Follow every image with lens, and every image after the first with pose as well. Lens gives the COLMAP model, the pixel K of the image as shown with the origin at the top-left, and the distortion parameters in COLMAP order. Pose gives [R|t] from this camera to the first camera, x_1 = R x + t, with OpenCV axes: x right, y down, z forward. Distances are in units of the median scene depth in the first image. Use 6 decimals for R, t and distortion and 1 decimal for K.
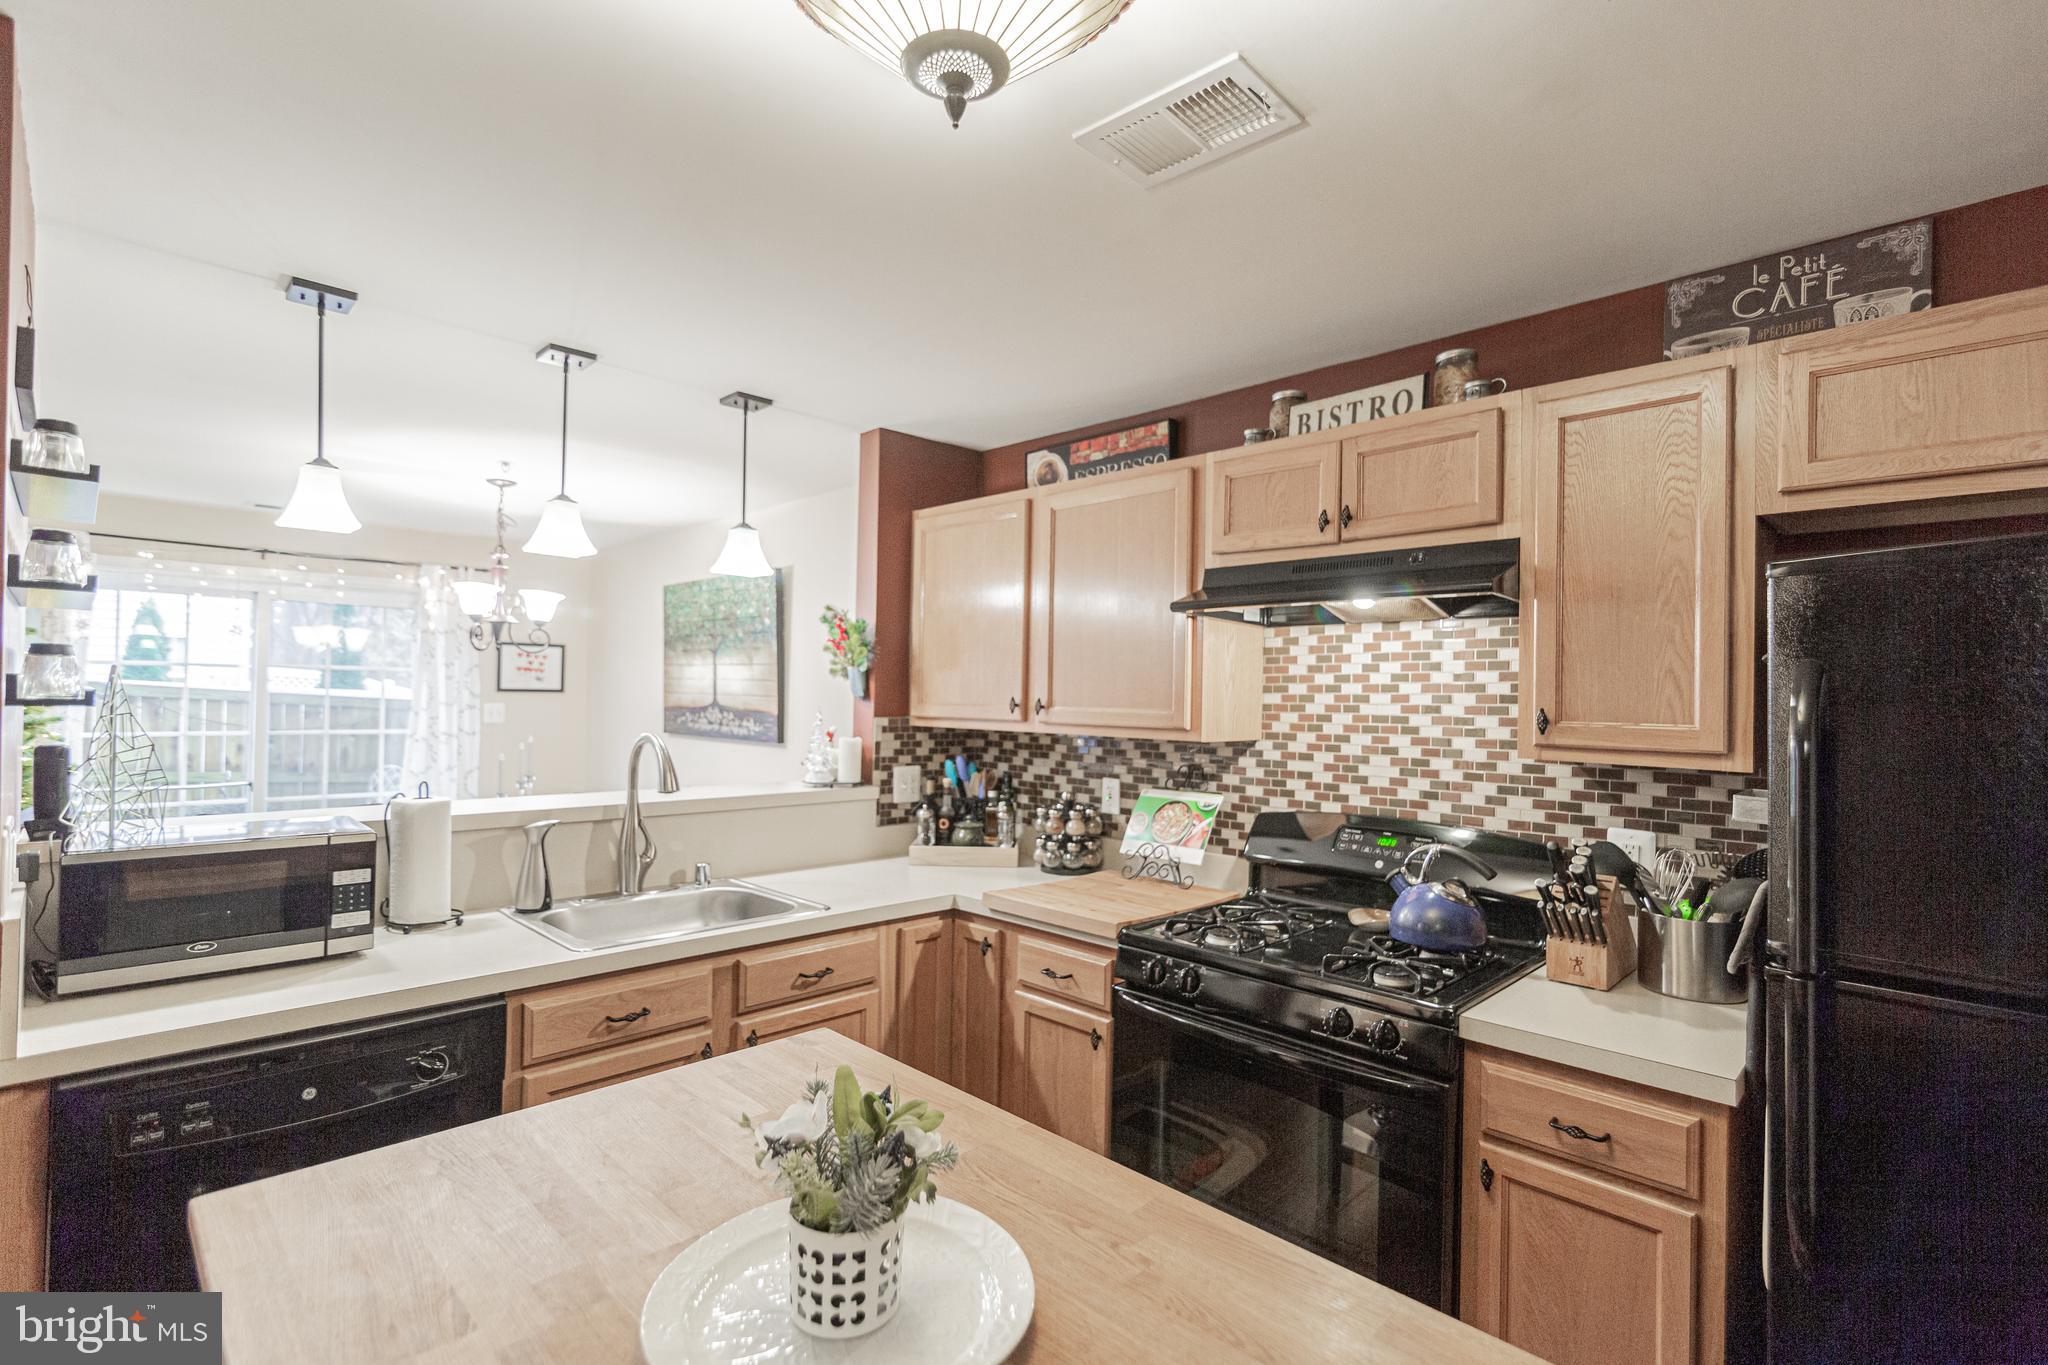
lens RADIAL K [[938.3, 0, 1008.0], [0, 938.3, 690.0], [0, 0, 1]] dist [0.002585, 0.000064]
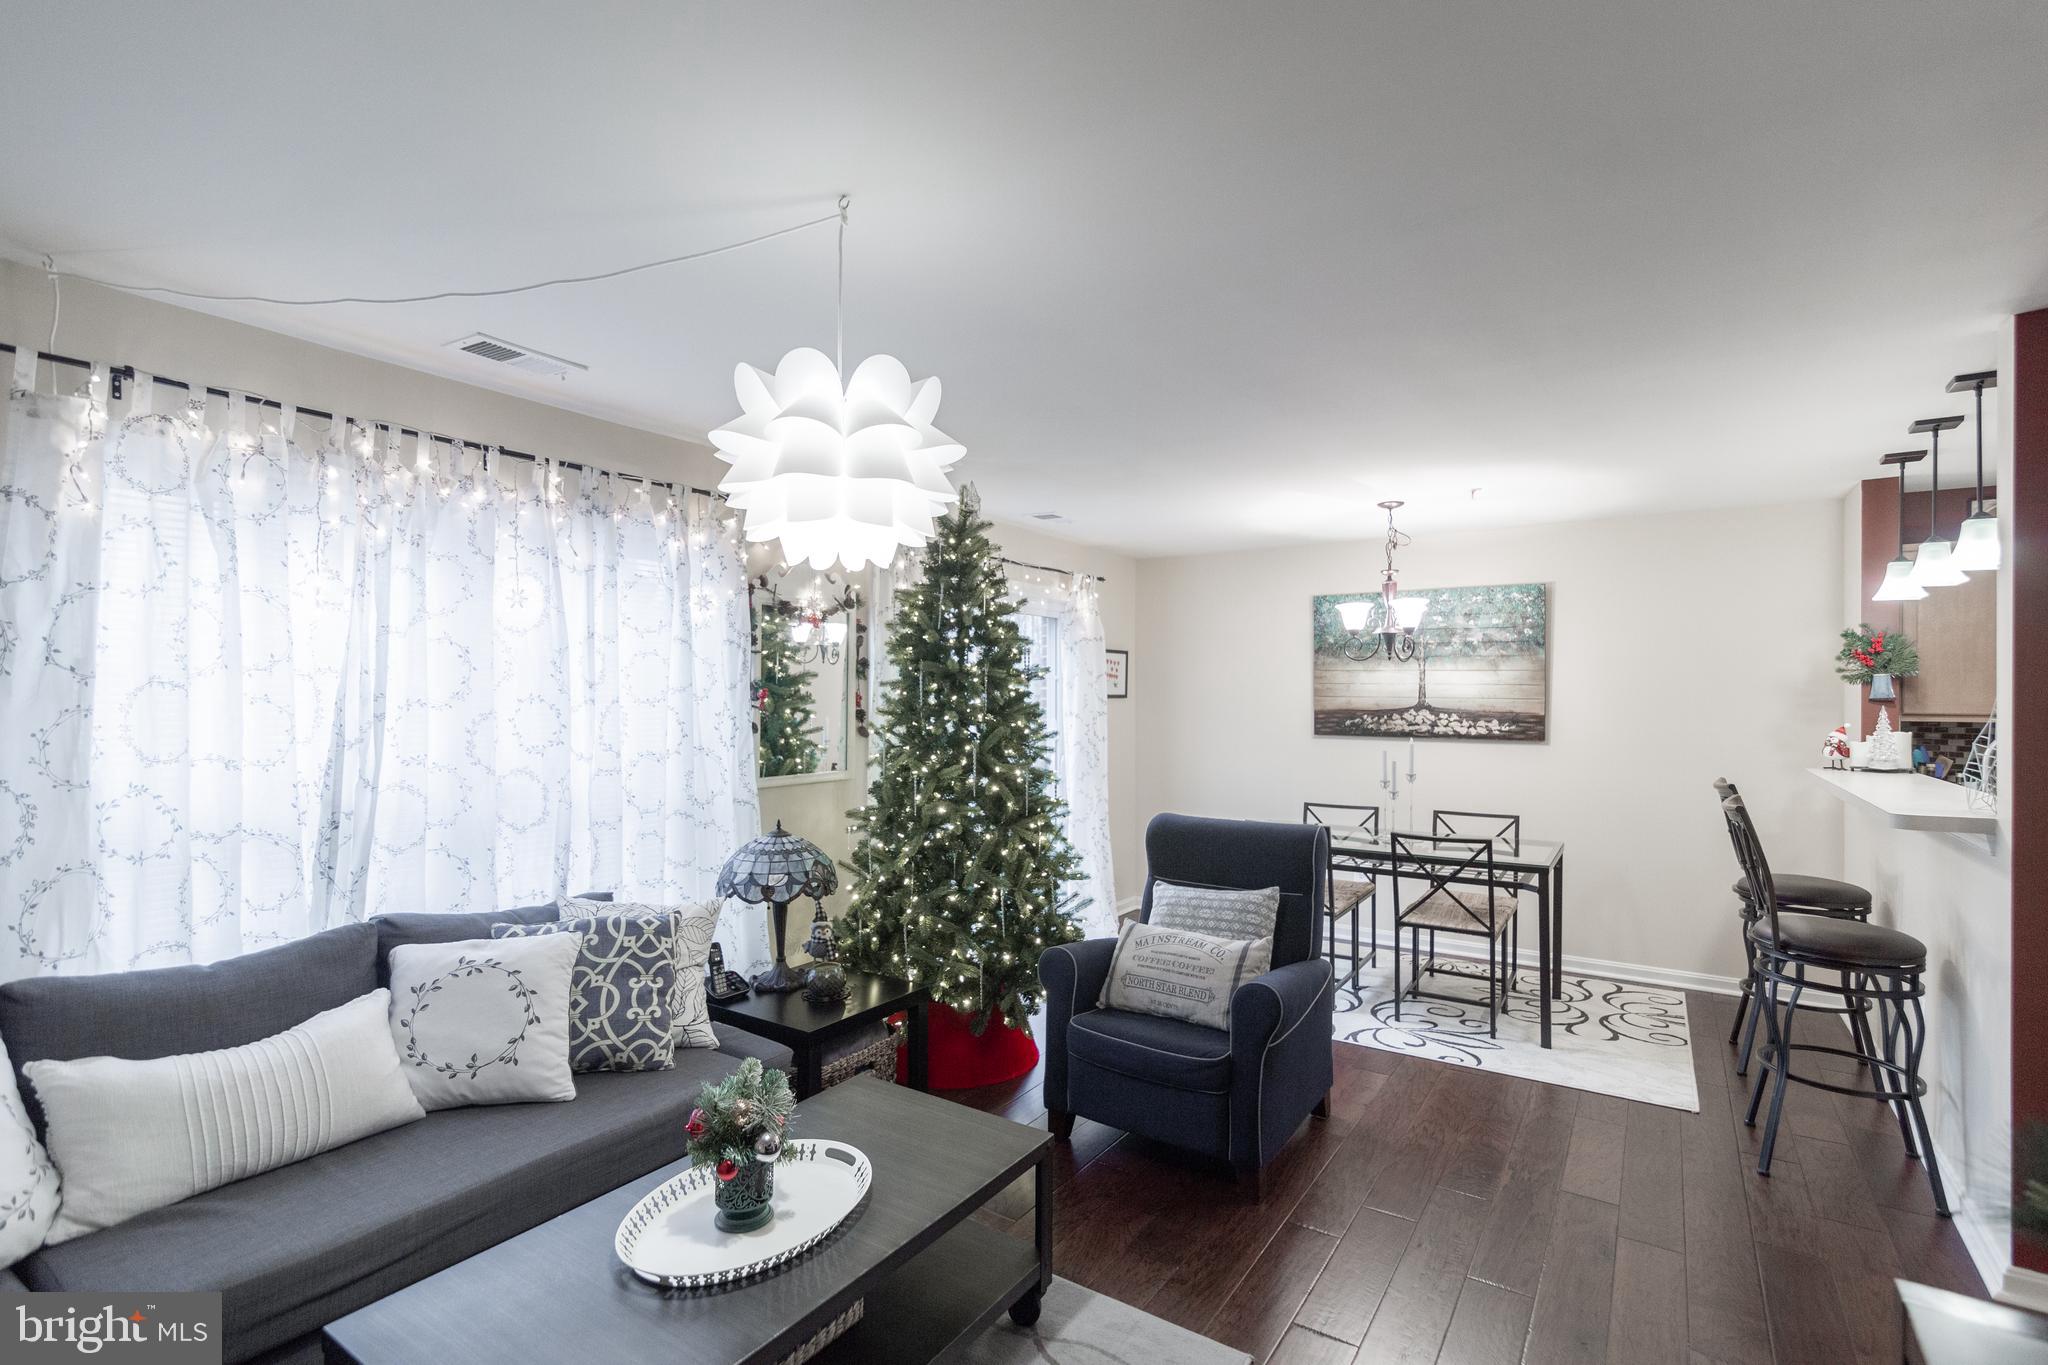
lens RADIAL K [[938.3, 0, 1034.7], [0, 938.3, 698.9], [0, 0, 1]] dist [0.002585, 0.000064]
pose [[0.980200, -0.014633, 0.197469, -1.556611], [0.012190, 0.999833, 0.013584, -0.023176], [-0.197635, -0.010908, 0.980215, 0.020672]]
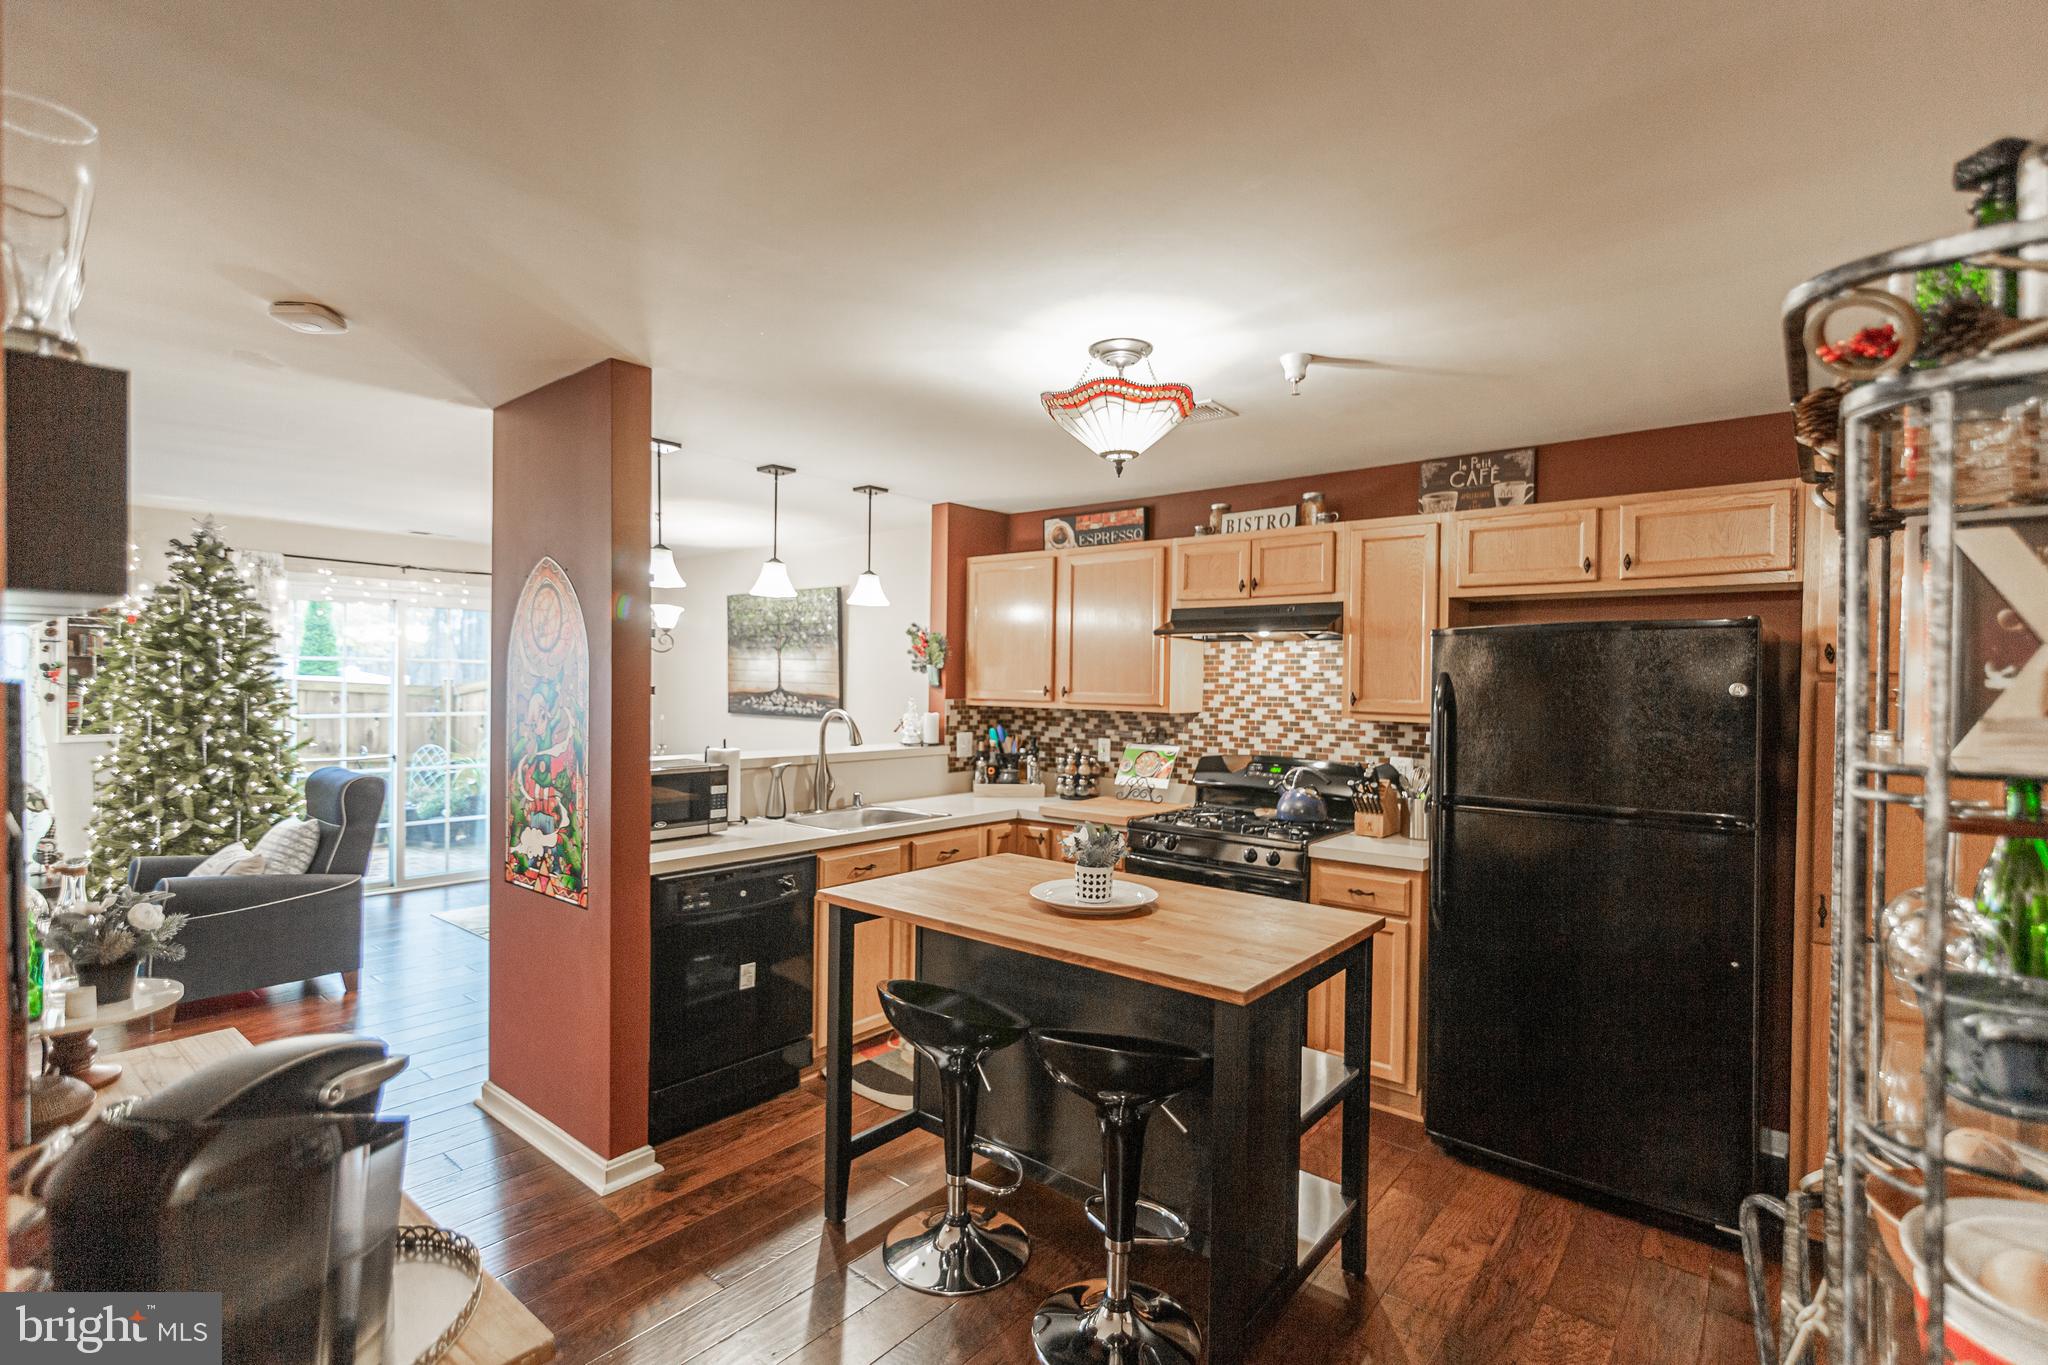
lens RADIAL K [[938.3, 0, 1020.0], [0, 938.3, 689.2], [0, 0, 1]] dist [0.002585, 0.000064]
pose [[0.994650, -0.003252, 0.103253, -0.186197], [0.001468, 0.999848, 0.017348, -0.012790], [-0.103294, -0.017104, 0.994504, -0.512040]]
